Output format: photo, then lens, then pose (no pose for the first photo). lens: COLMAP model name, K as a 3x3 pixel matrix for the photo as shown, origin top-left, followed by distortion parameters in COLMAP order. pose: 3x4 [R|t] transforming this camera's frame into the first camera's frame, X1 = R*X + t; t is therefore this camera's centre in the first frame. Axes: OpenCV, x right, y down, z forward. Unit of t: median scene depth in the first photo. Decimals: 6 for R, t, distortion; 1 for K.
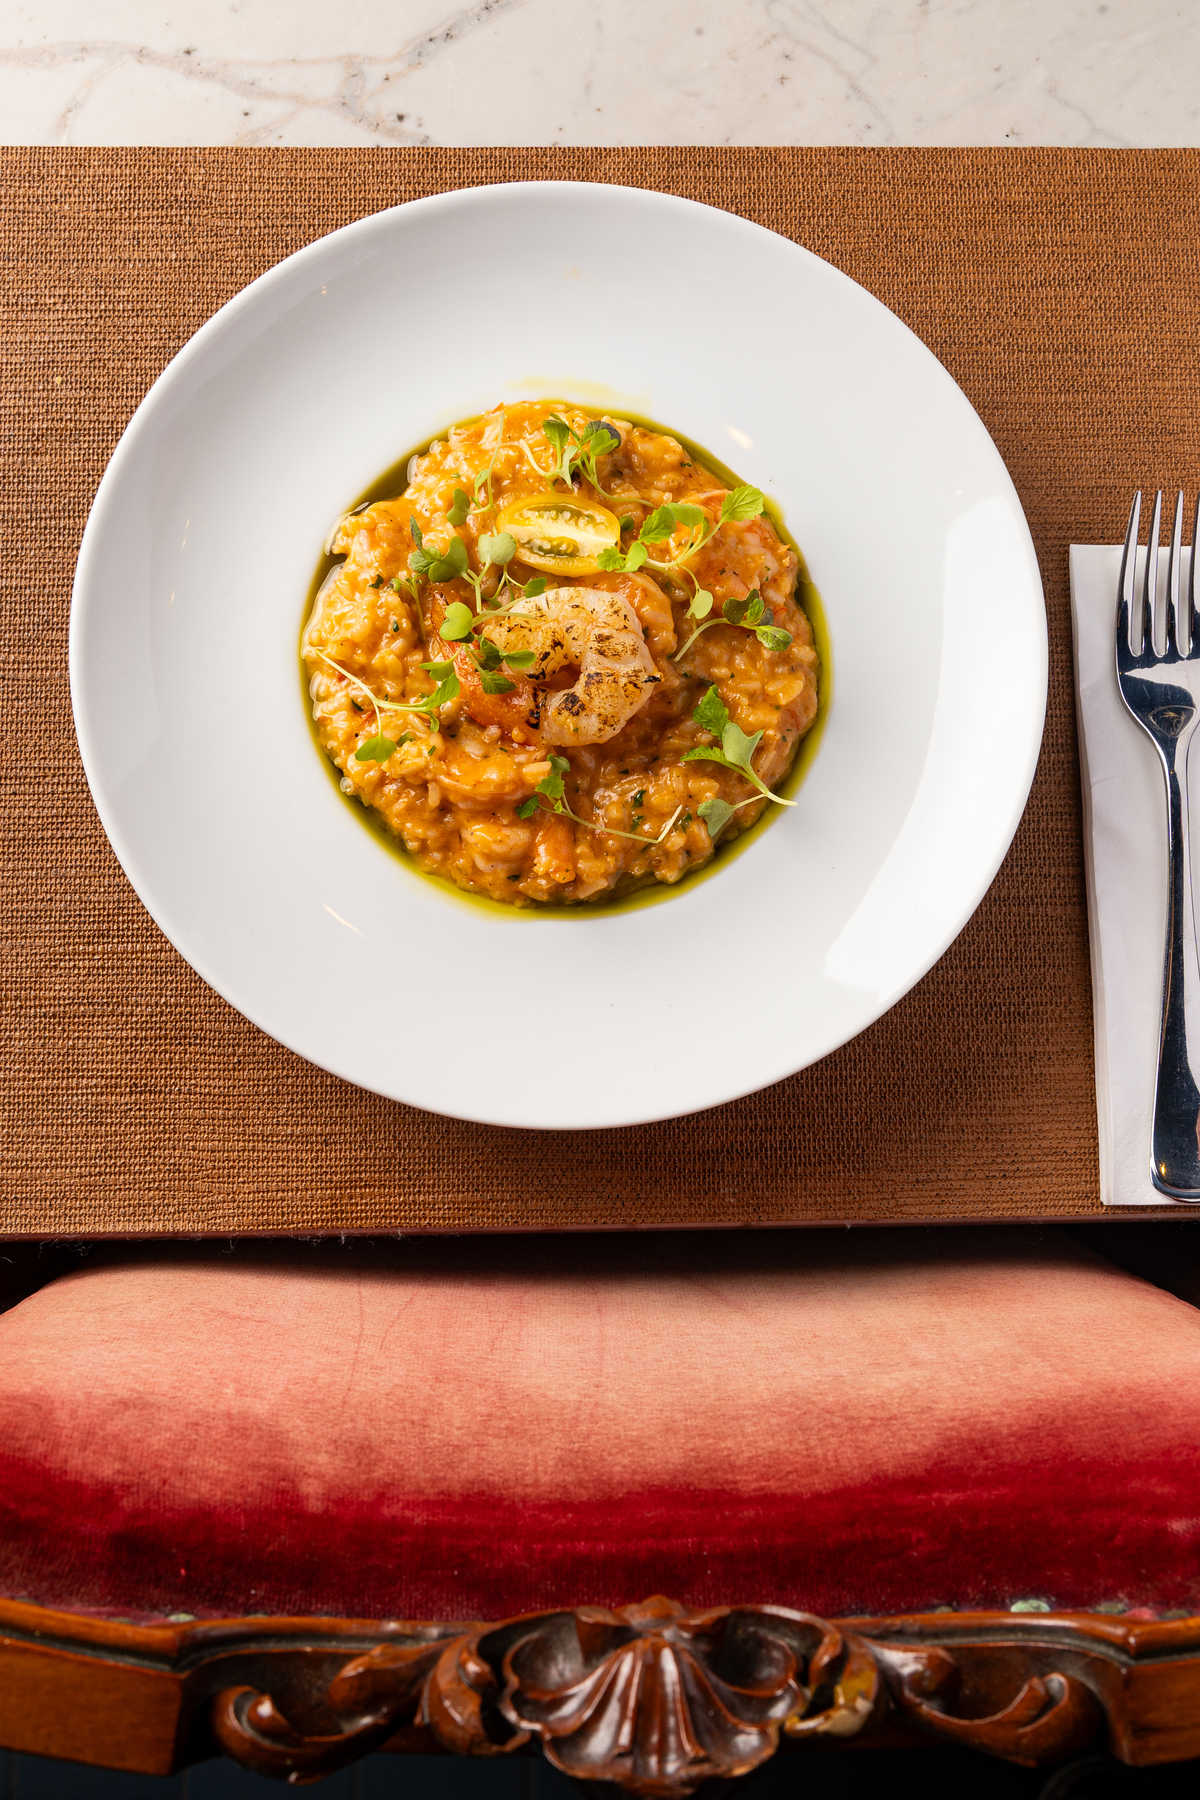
lens RADIAL K [[2538.7, 0, 601.6], [0, 2538.7, 899.1], [0, 0, 1]] dist [-0.038839, 0.000000]
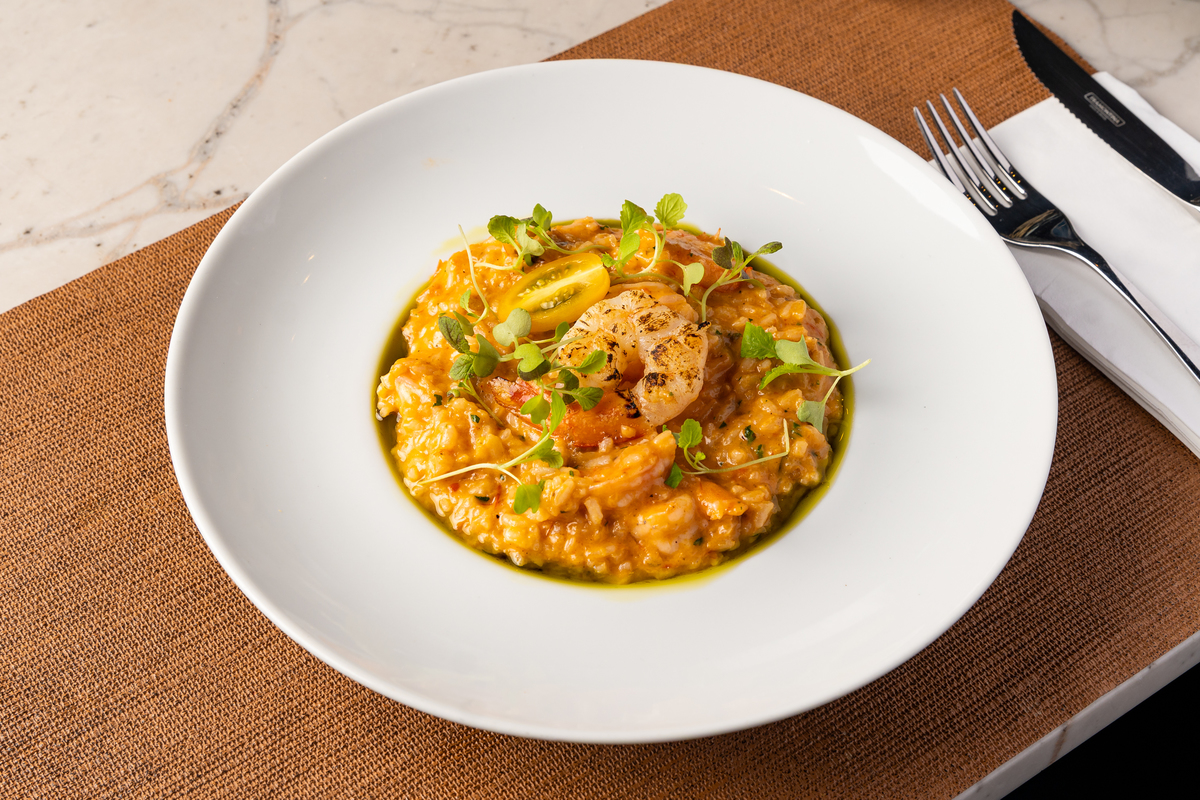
lens RADIAL K [[2056.0, 0, 598.0], [0, 2056.0, 402.1], [0, 0, 1]] dist [-0.051880, 0.000000]
pose [[0.827530, -0.460586, 0.321020, -0.312970], [0.558328, 0.735094, -0.384586, 0.251023], [-0.058845, 0.497491, 0.865471, 0.233864]]
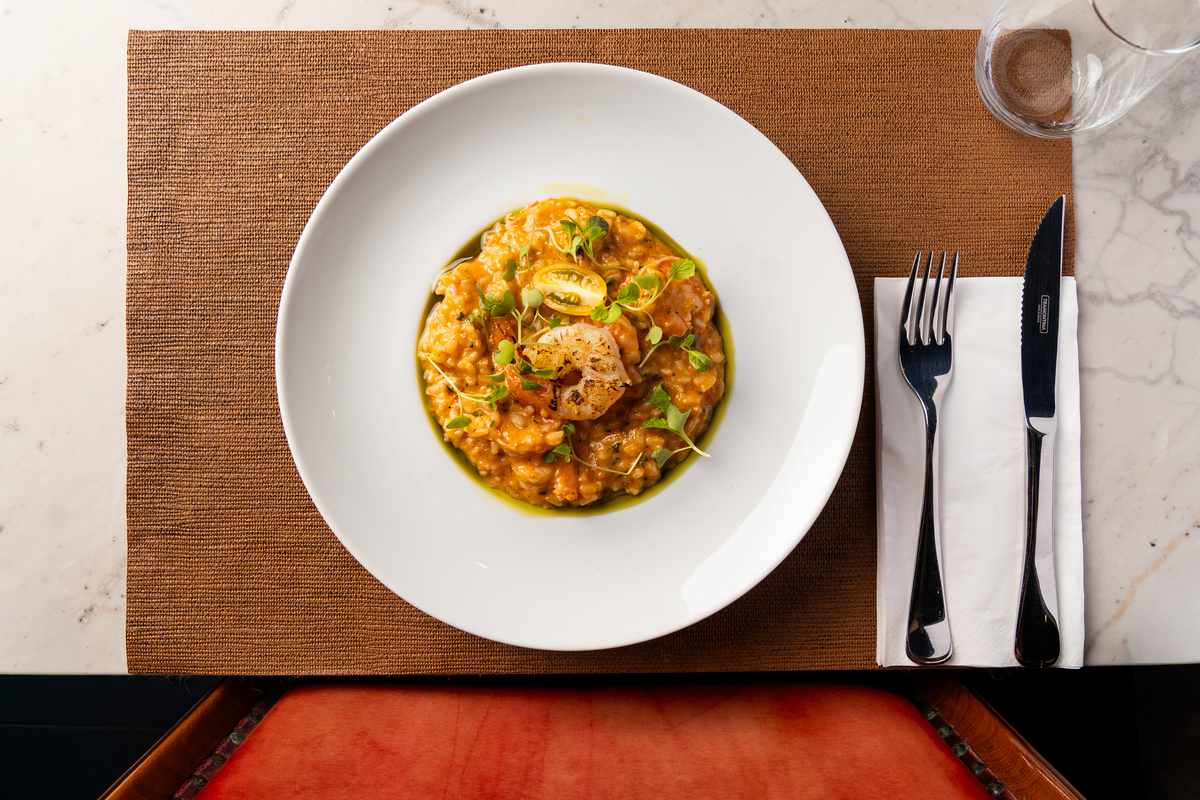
lens RADIAL K [[988.1, 0, 593.2], [0, 988.1, 394.2], [0, 0, 1]] dist [-0.042253, -0.004541]
pose [[0.999441, 0.012289, -0.031096, 0.019044], [-0.007506, 0.988734, 0.149494, -0.171348], [0.032583, -0.149177, 0.988273, 0.355110]]
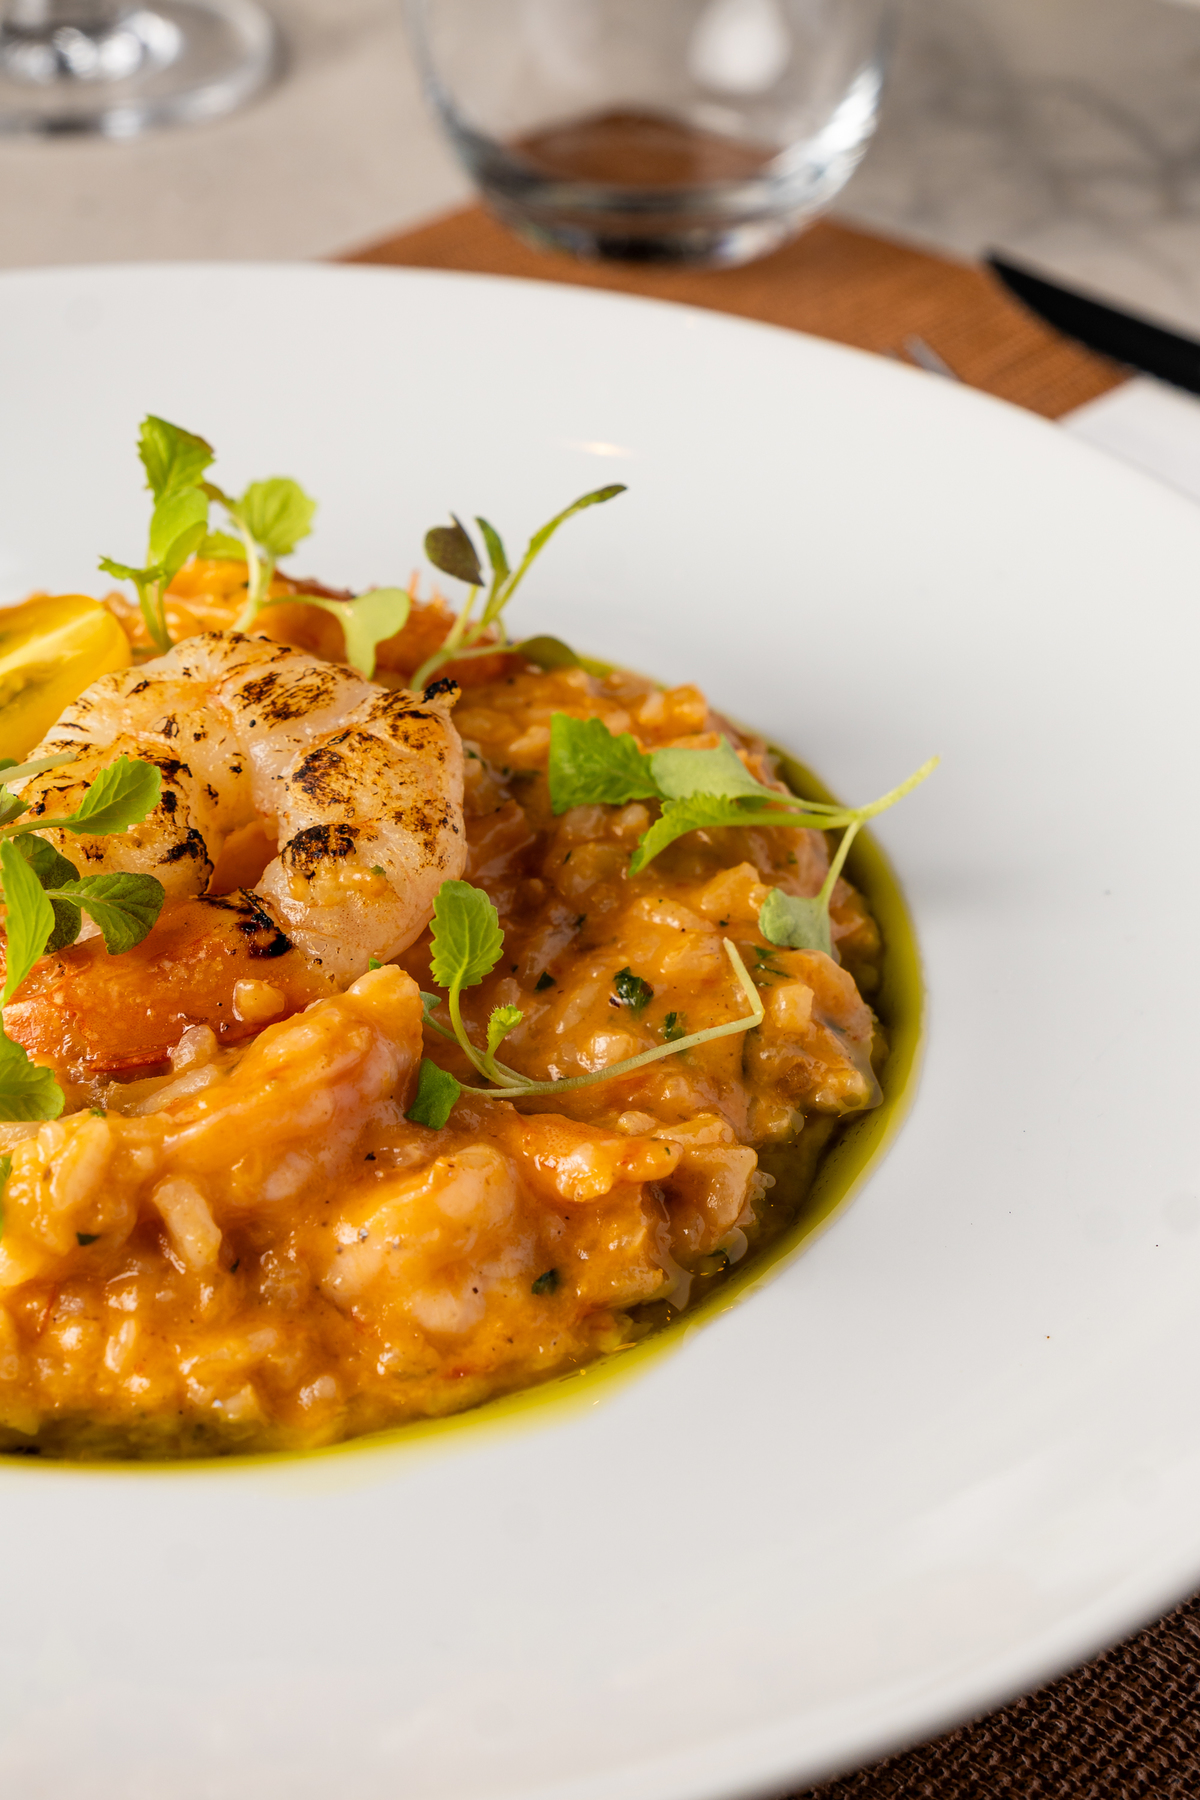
lens RADIAL K [[3539.5, 0, 614.1], [0, 3539.5, 907.9], [0, 0, 1]] dist [-0.022400, 0.000000]
pose [[0.681716, -0.439818, 0.584657, -0.264945], [0.724146, 0.519547, -0.453525, 0.172779], [-0.104288, 0.732552, 0.672675, 0.659805]]
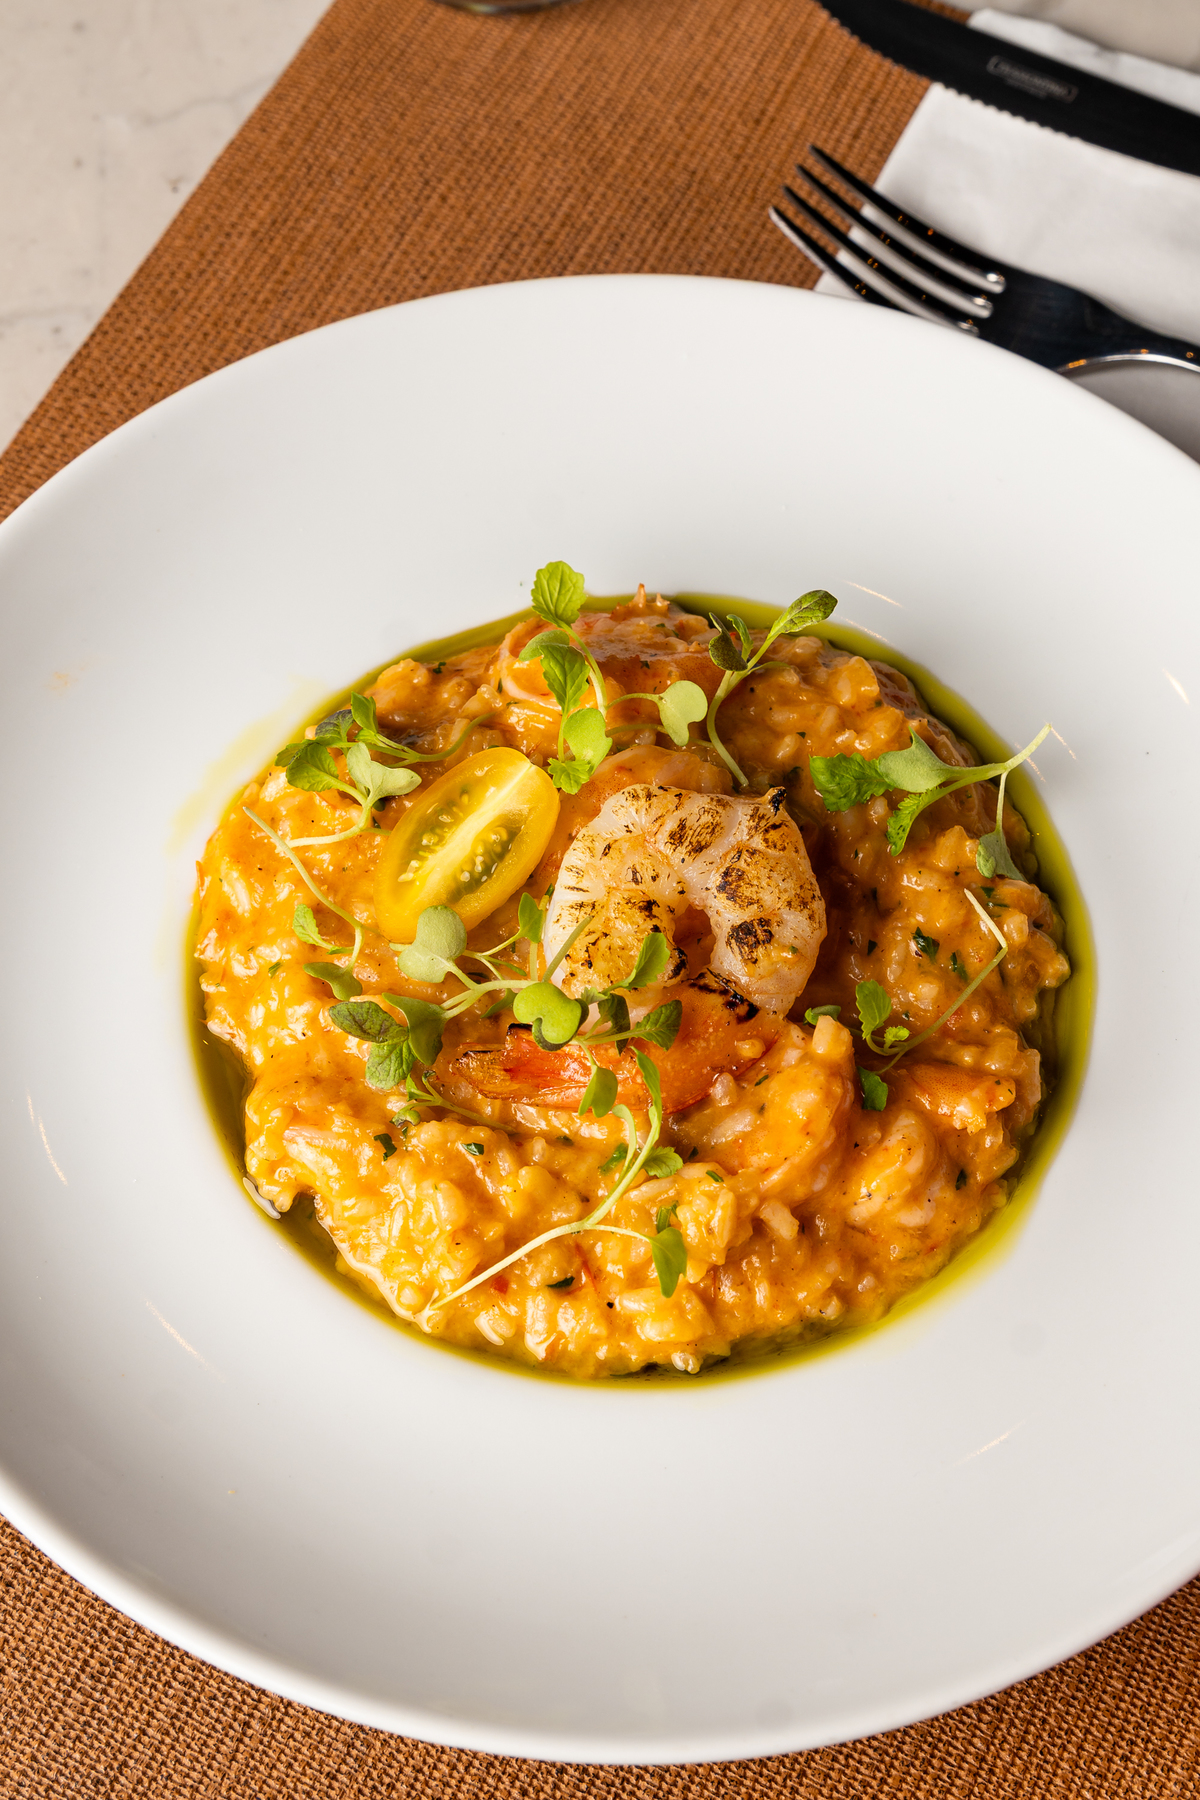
lens RADIAL K [[3006.1, 0, 617.0], [0, 3006.1, 880.4], [0, 0, 1]] dist [-0.035844, 0.000000]
pose [[0.451389, -0.796611, 0.402068, -0.284704], [0.884093, 0.460322, -0.080516, -0.053081], [-0.120941, 0.391809, 0.912063, 0.362864]]
